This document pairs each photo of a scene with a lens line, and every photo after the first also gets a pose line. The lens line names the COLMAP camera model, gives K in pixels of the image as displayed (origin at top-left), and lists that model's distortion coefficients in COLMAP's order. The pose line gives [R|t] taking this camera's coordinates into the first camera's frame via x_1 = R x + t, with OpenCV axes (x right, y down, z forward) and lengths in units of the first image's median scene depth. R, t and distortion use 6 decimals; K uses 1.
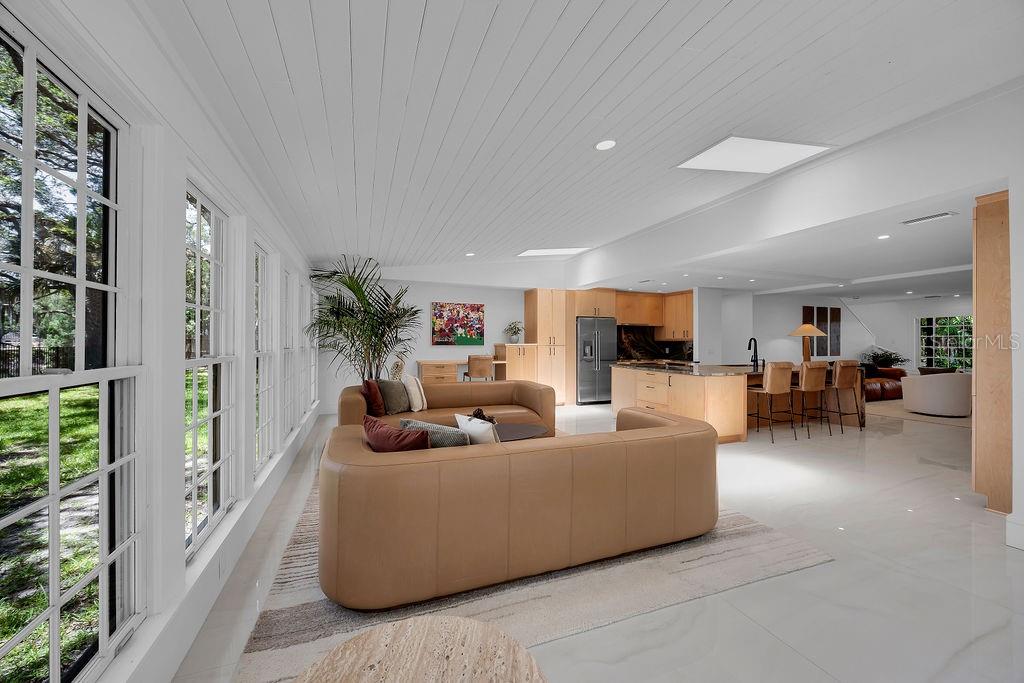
lens RADIAL K [[393.4, 0, 511.1], [0, 393.4, 340.1], [0, 0, 1]] dist [-0.003376, -0.002059]
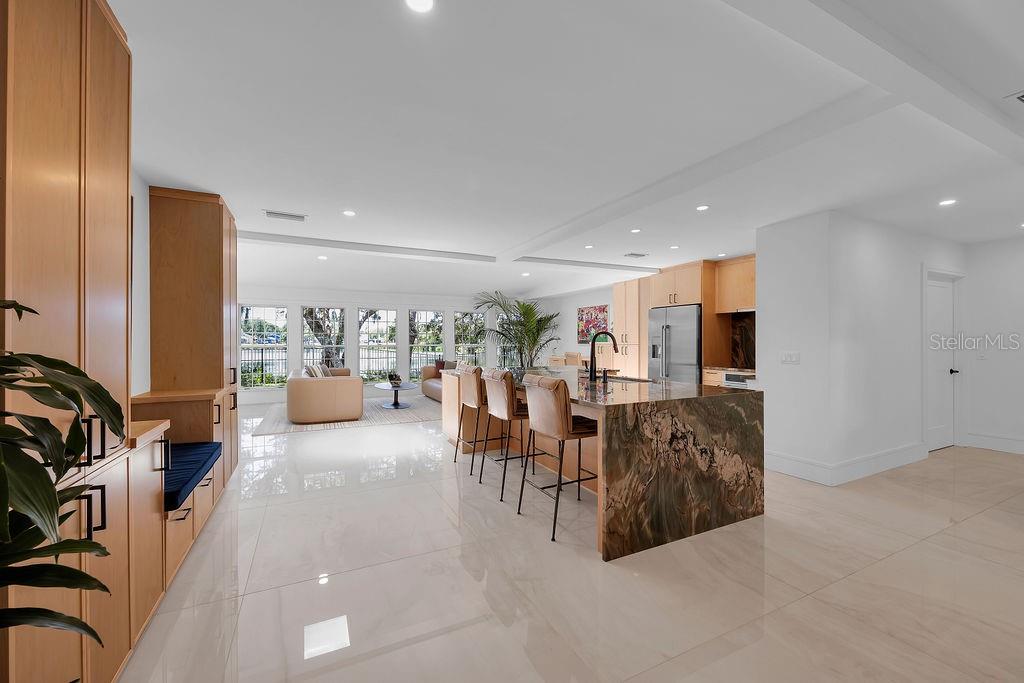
lens RADIAL K [[383.9, 0, 526.1], [0, 383.9, 338.6], [0, 0, 1]] dist [0.007487, 0.000155]
pose [[0.156310, -0.010057, -0.987657, 0.918838], [0.010647, 0.999907, -0.008496, 0.006221], [0.987651, -0.009188, 0.156402, 0.621701]]
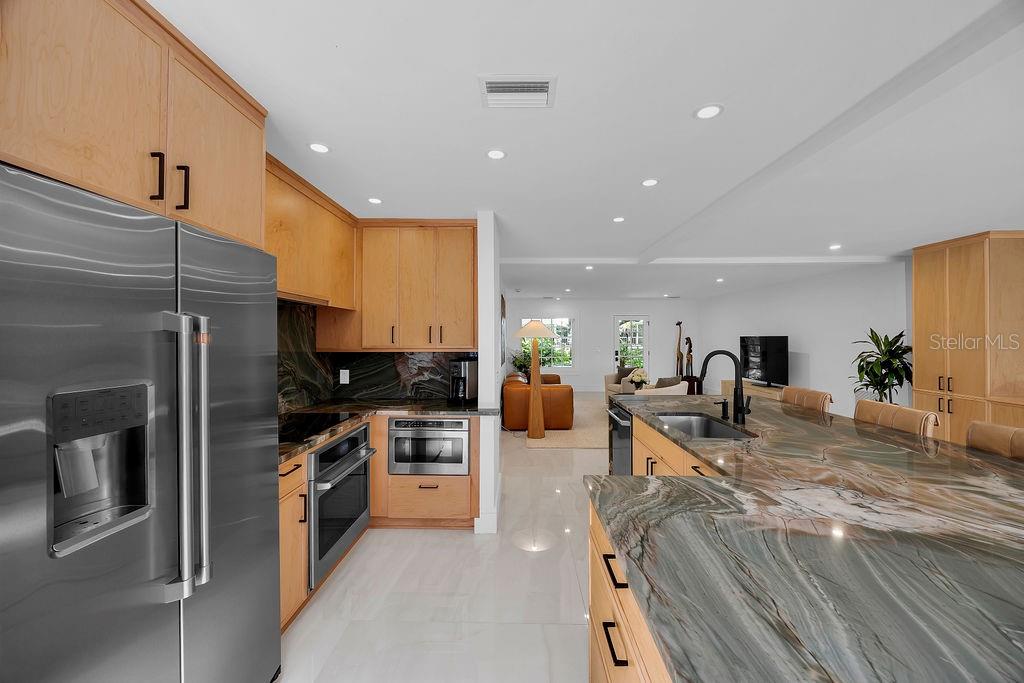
lens RADIAL K [[393.4, 0, 521.7], [0, 393.4, 330.3], [0, 0, 1]] dist [-0.003376, -0.002059]
pose [[0.365611, 0.015014, 0.930647, 0.132592], [-0.006358, 0.999887, -0.013633, -0.015849], [-0.930746, -0.000933, 0.365665, 0.848319]]
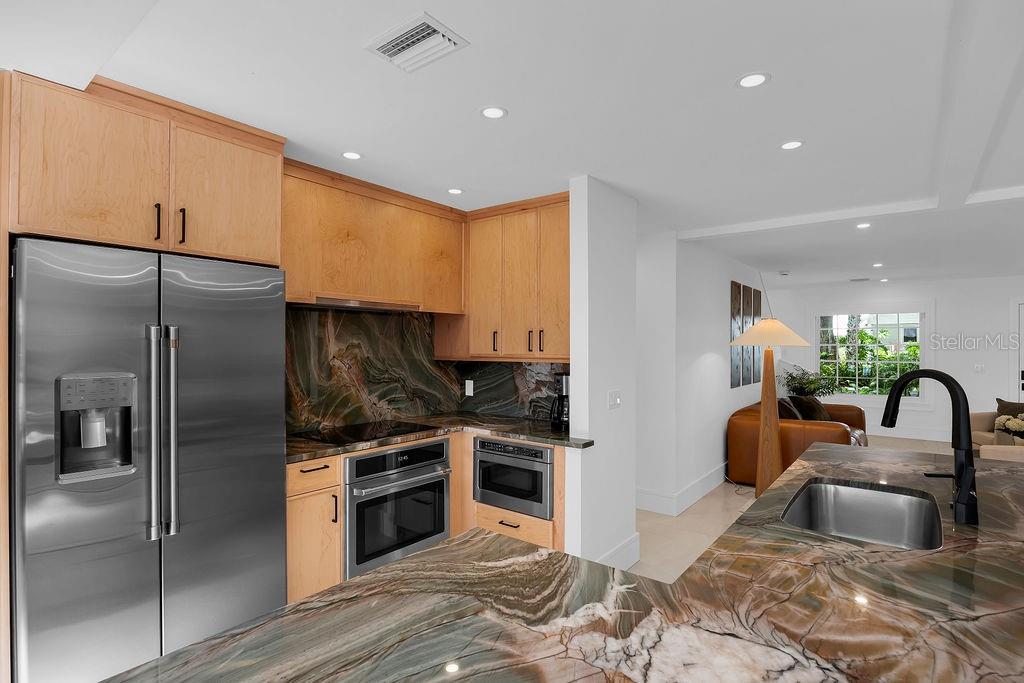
lens RADIAL K [[517.0, 0, 509.1], [0, 517.0, 341.6], [0, 0, 1]] dist [-0.009718, 0.001051]
pose [[0.860181, 0.002667, 0.509982, 0.239064], [-0.002909, 0.999996, -0.000323, -0.015684], [-0.509980, -0.001205, 0.860185, 0.719221]]
